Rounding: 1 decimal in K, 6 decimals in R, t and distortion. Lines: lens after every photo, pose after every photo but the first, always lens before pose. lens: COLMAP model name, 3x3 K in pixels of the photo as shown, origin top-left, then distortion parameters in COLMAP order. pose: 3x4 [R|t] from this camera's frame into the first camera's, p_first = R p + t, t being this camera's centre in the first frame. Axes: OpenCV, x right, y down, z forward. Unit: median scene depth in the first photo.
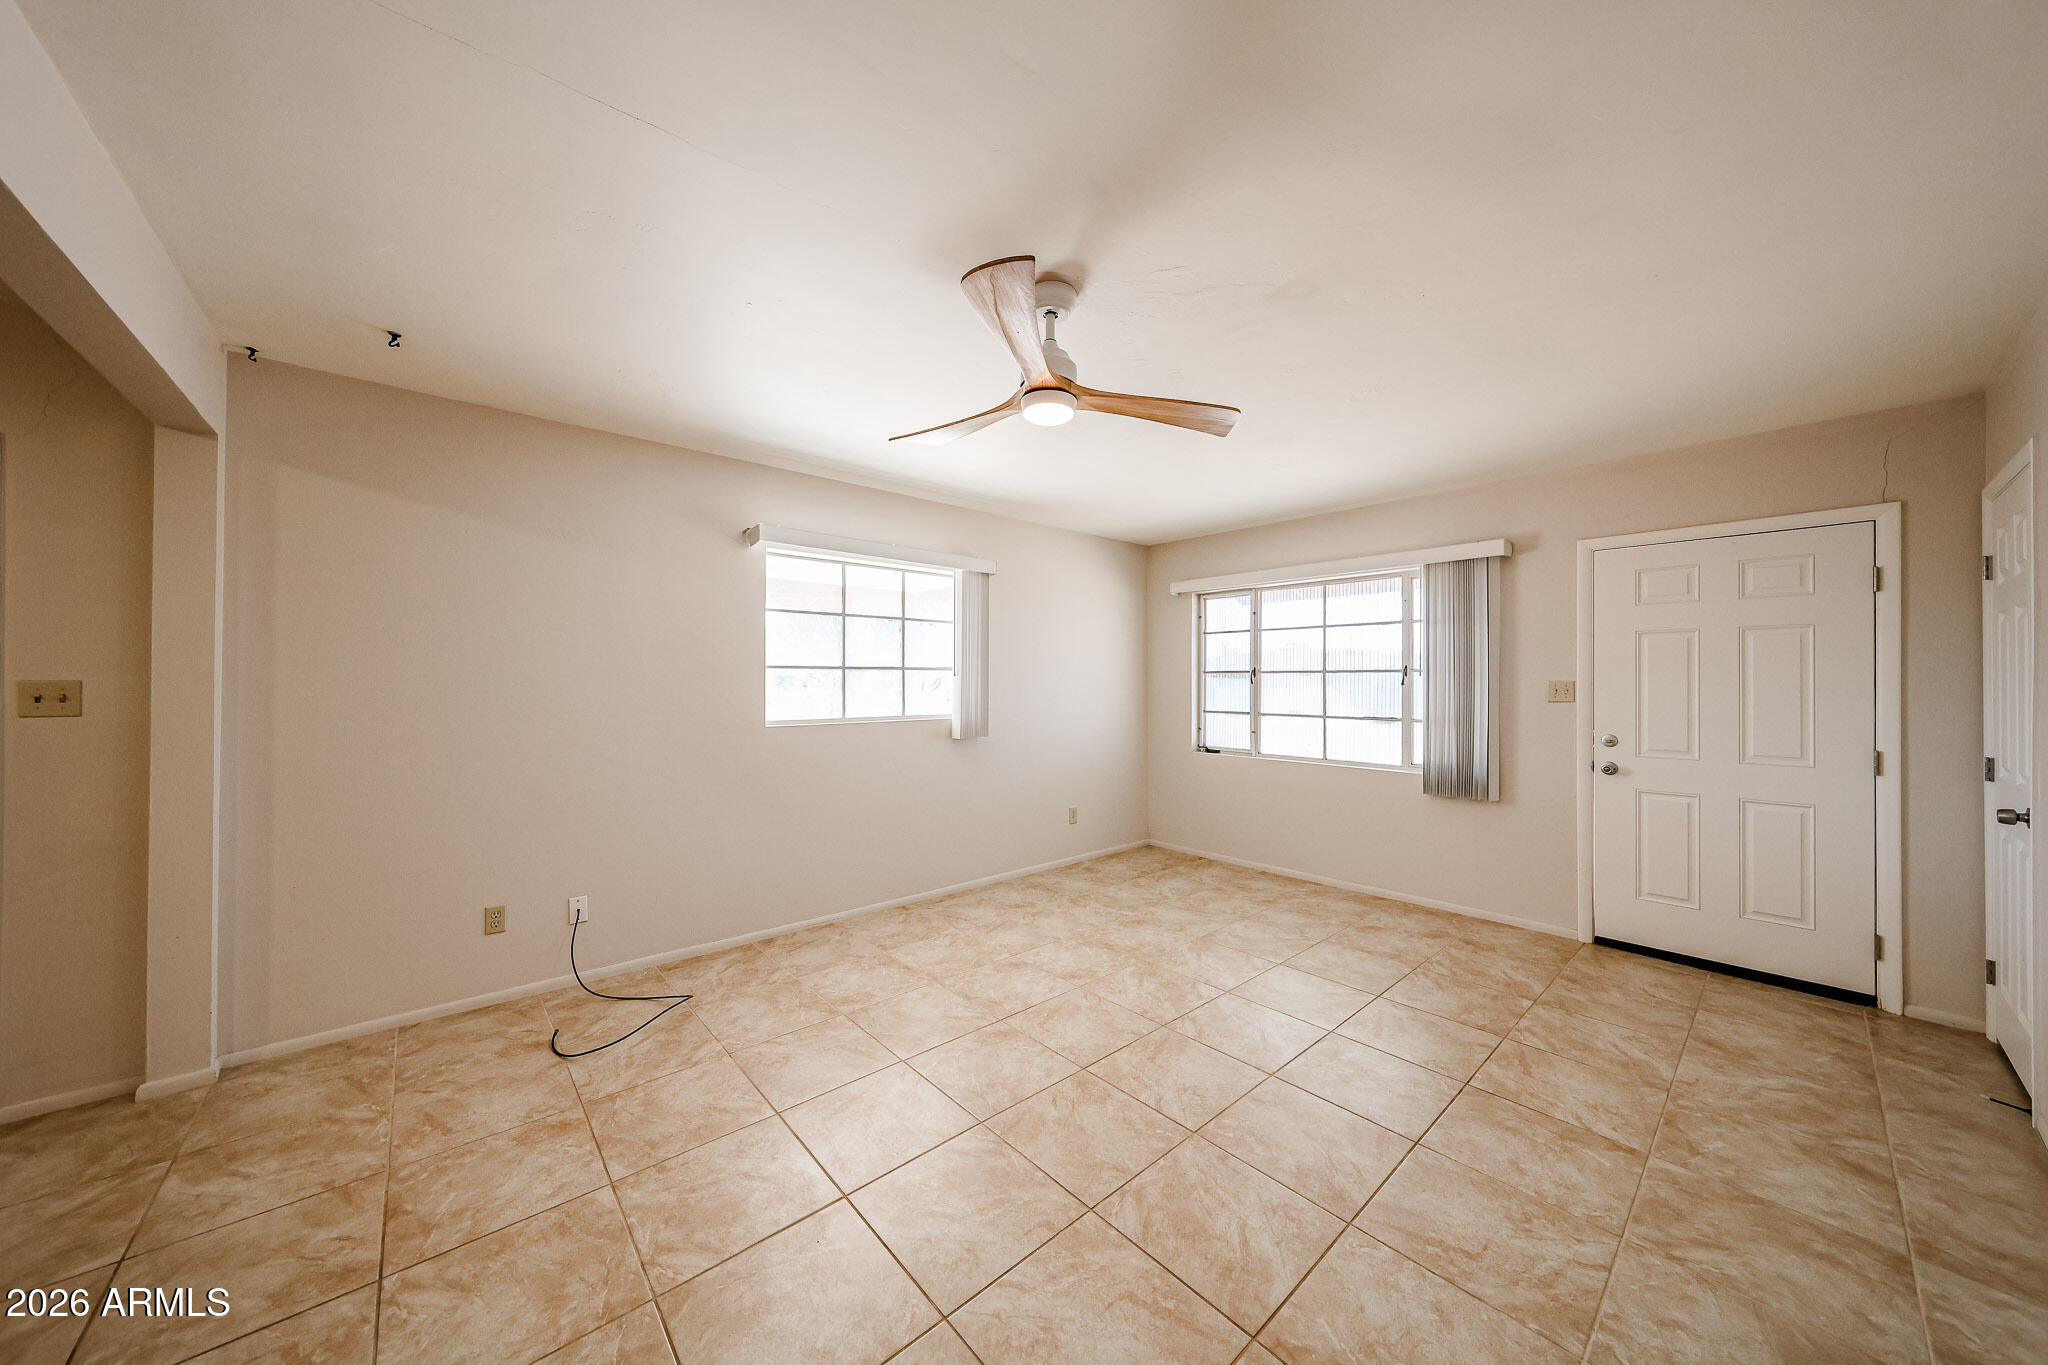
lens RADIAL K [[682.2, 0, 1014.7], [0, 682.2, 678.4], [0, 0, 1]] dist [0.004020, -0.000037]
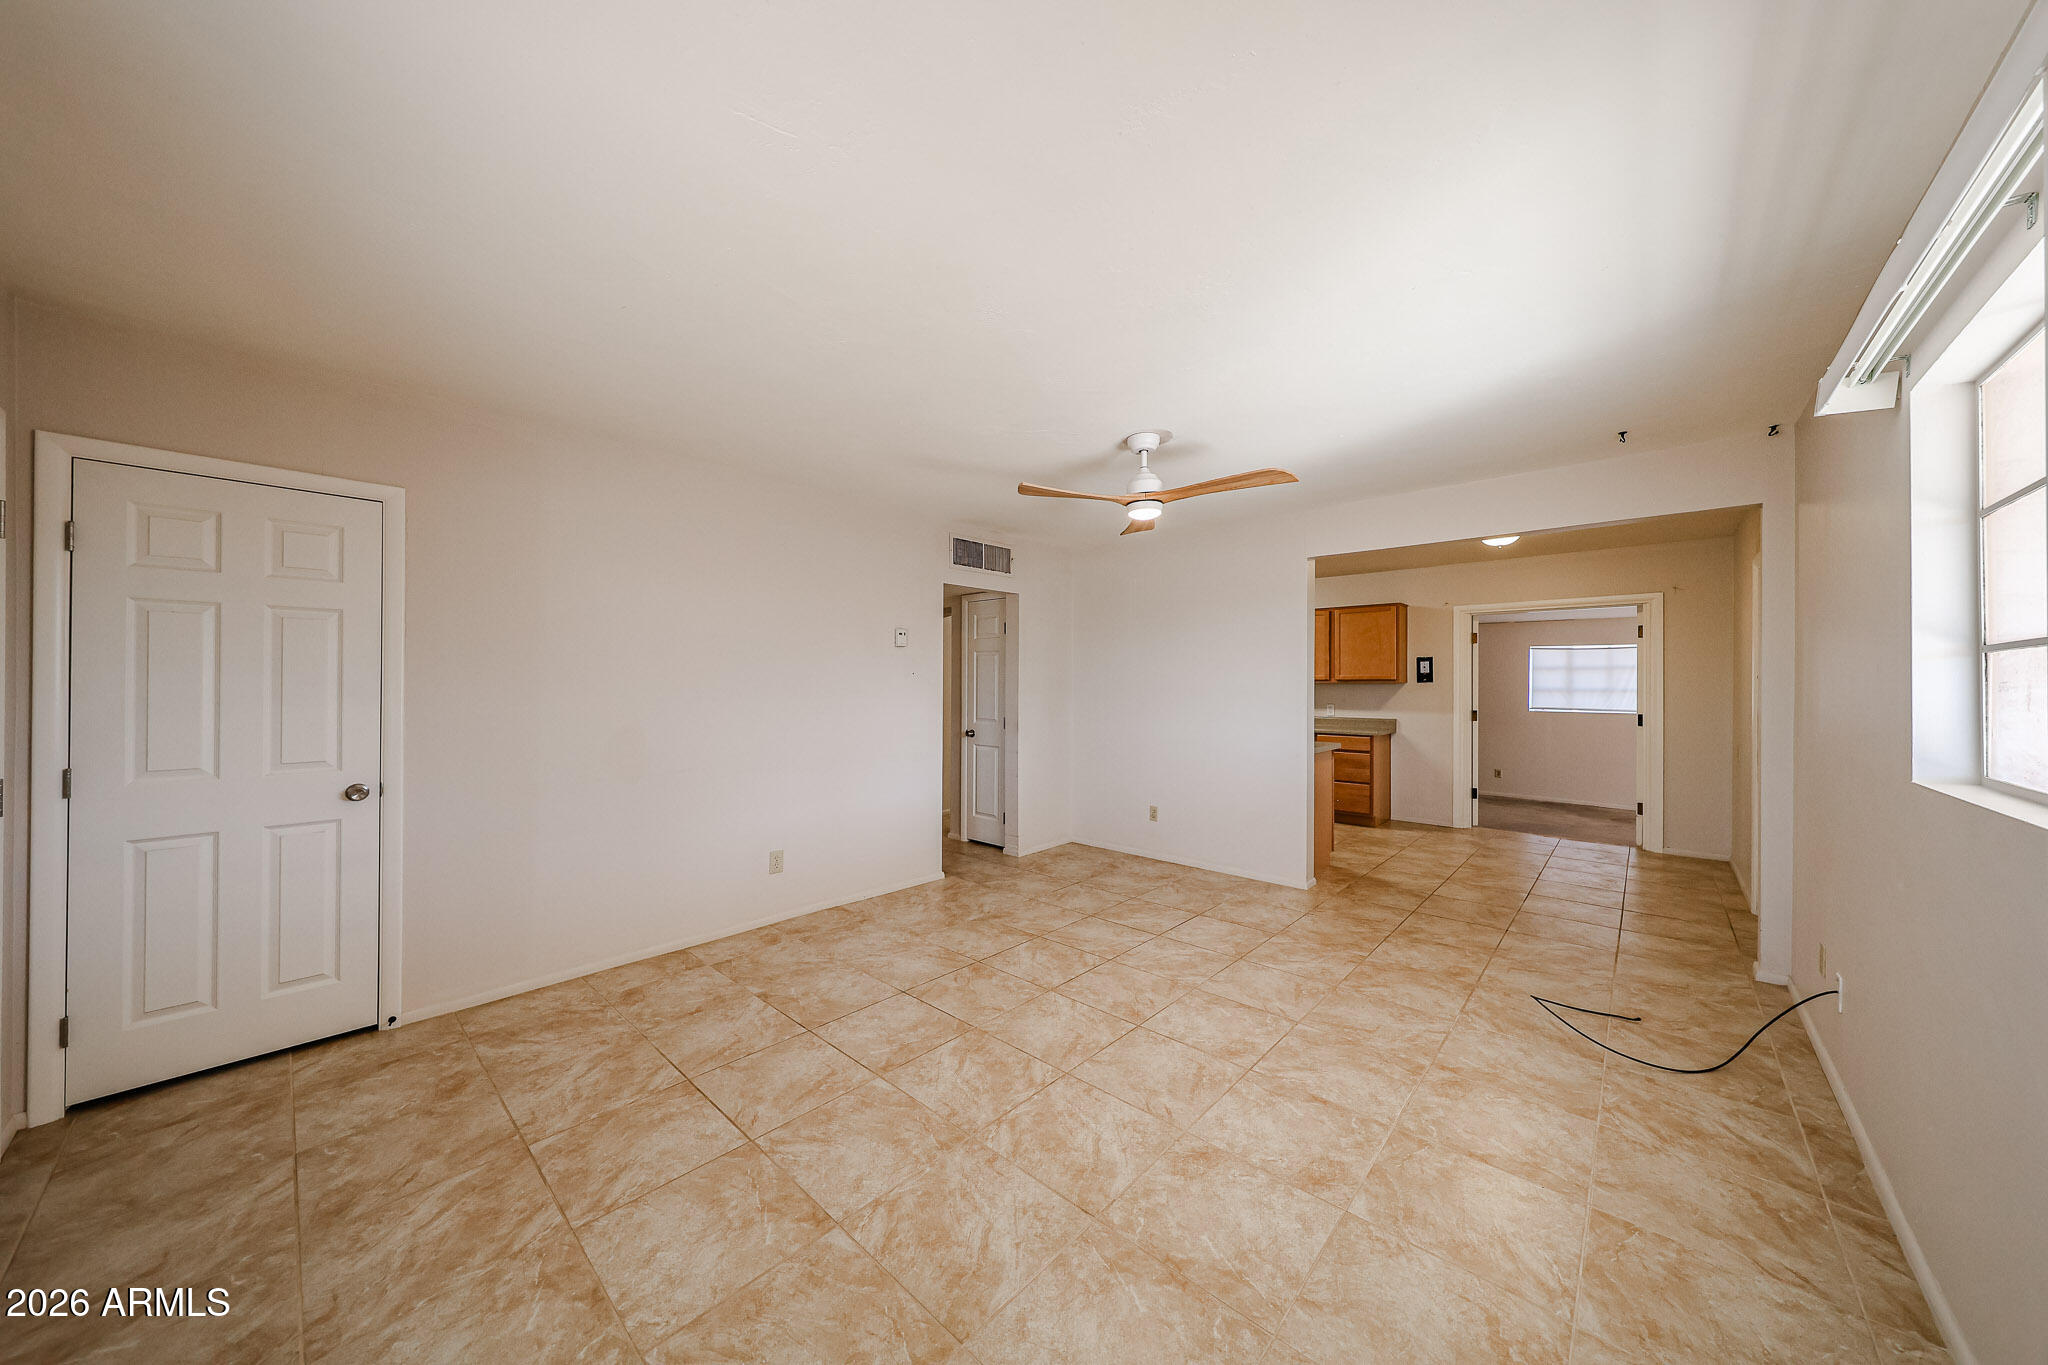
lens RADIAL K [[682.2, 0, 1017.8], [0, 682.2, 680.2], [0, 0, 1]] dist [0.004020, -0.000037]
pose [[-0.993685, -0.007168, -0.111981, 0.300876], [-0.005761, 0.999900, -0.012878, 0.012130], [0.112062, -0.012152, -0.993627, 1.475469]]
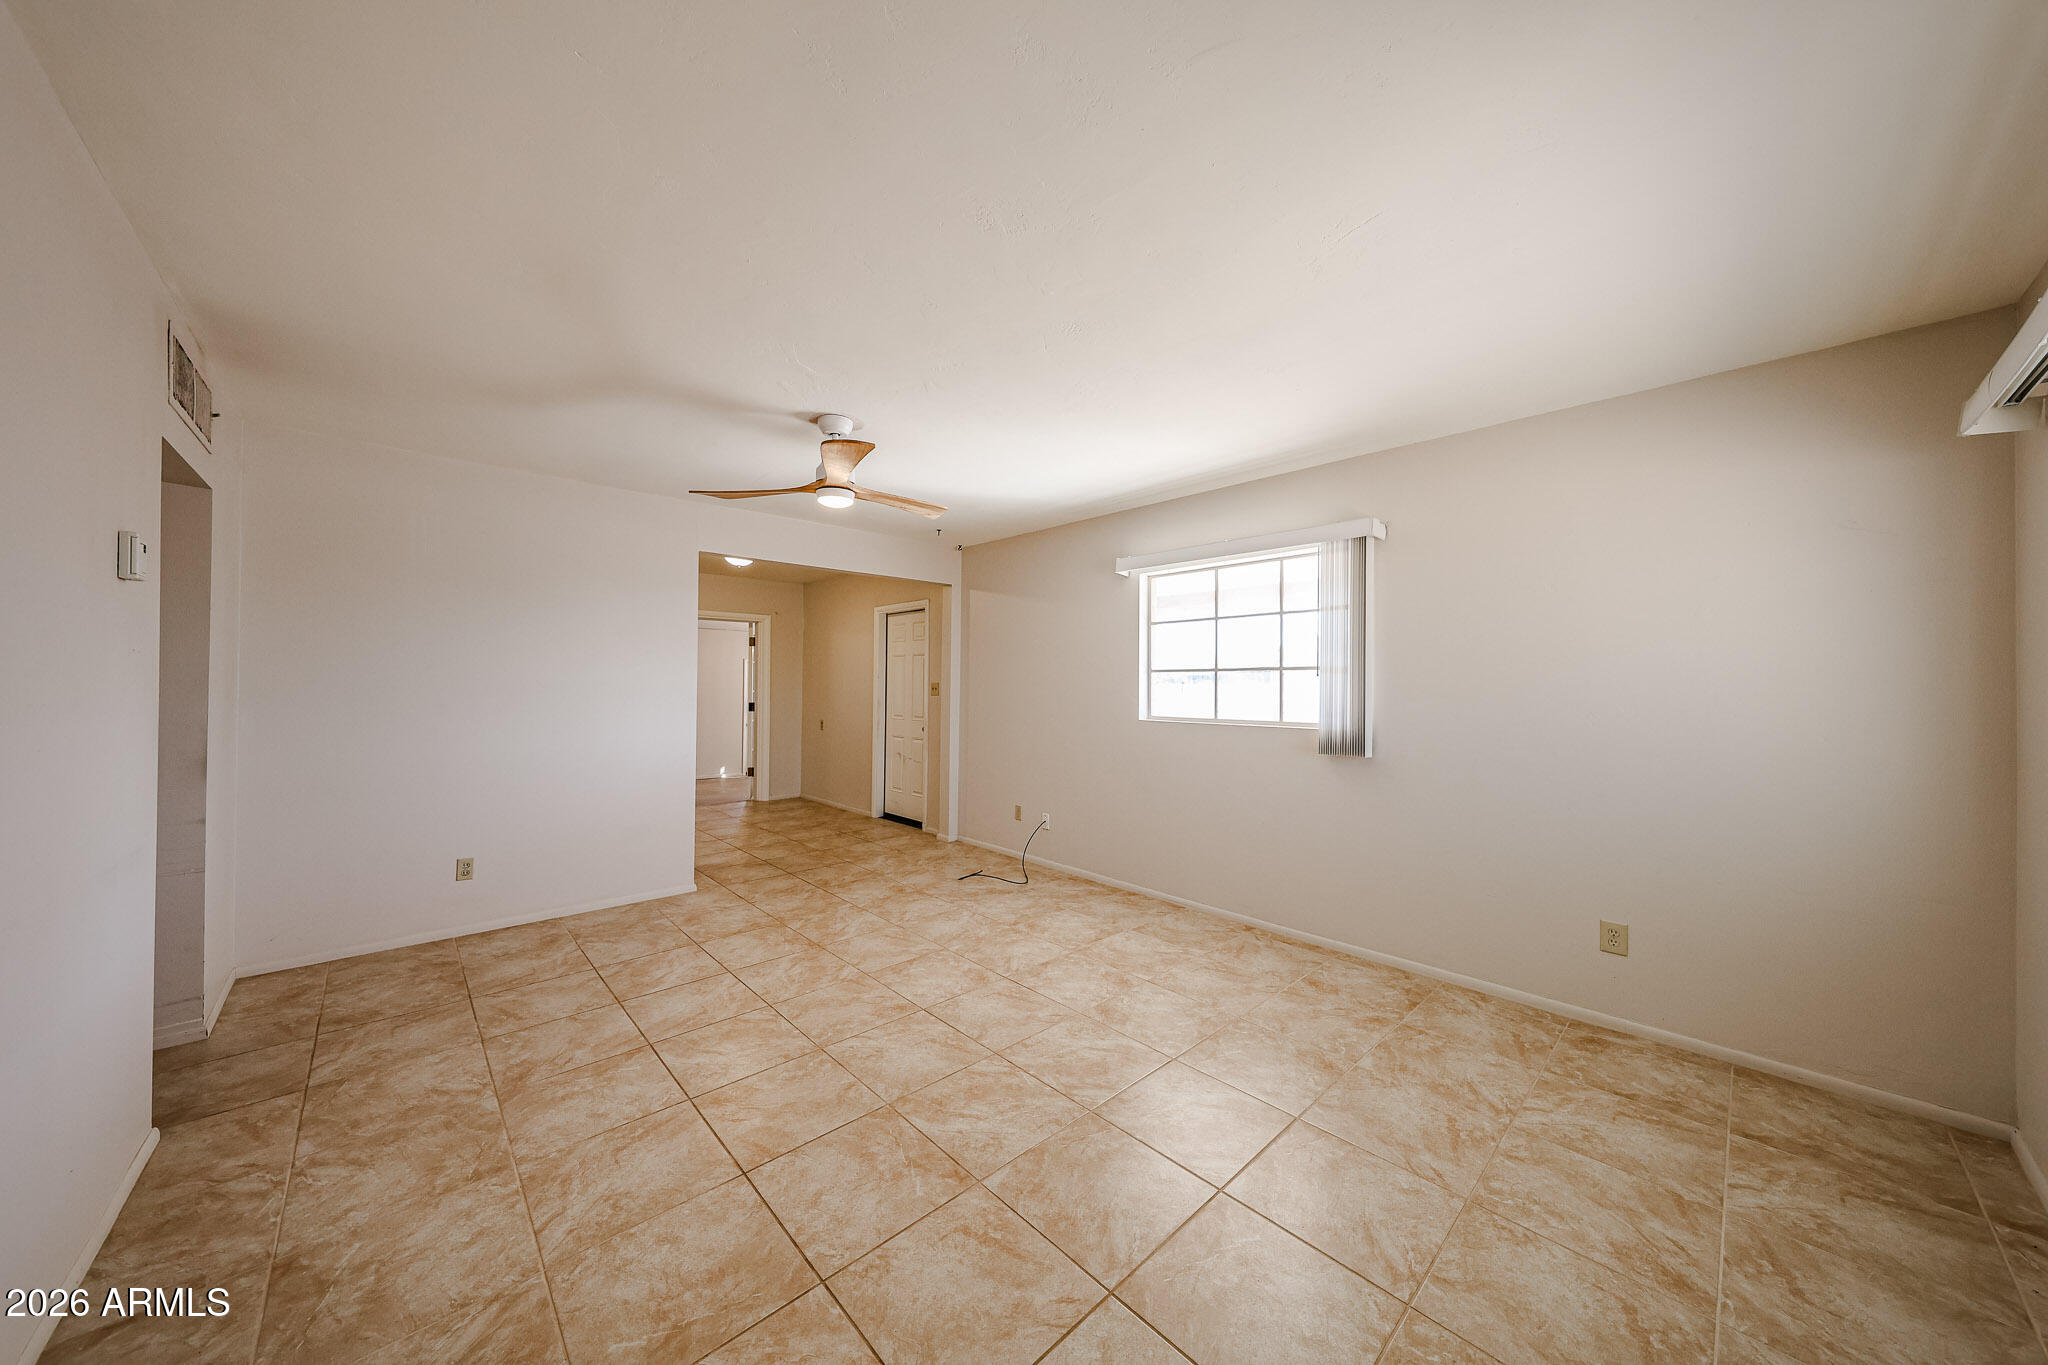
lens RADIAL K [[682.2, 0, 1017.2], [0, 682.2, 673.6], [0, 0, 1]] dist [0.004020, -0.000037]
pose [[0.032332, -0.018169, -0.999312, 0.904542], [-0.000106, 0.999835, -0.018182, 0.010957], [0.999477, 0.000694, 0.032325, 0.787506]]
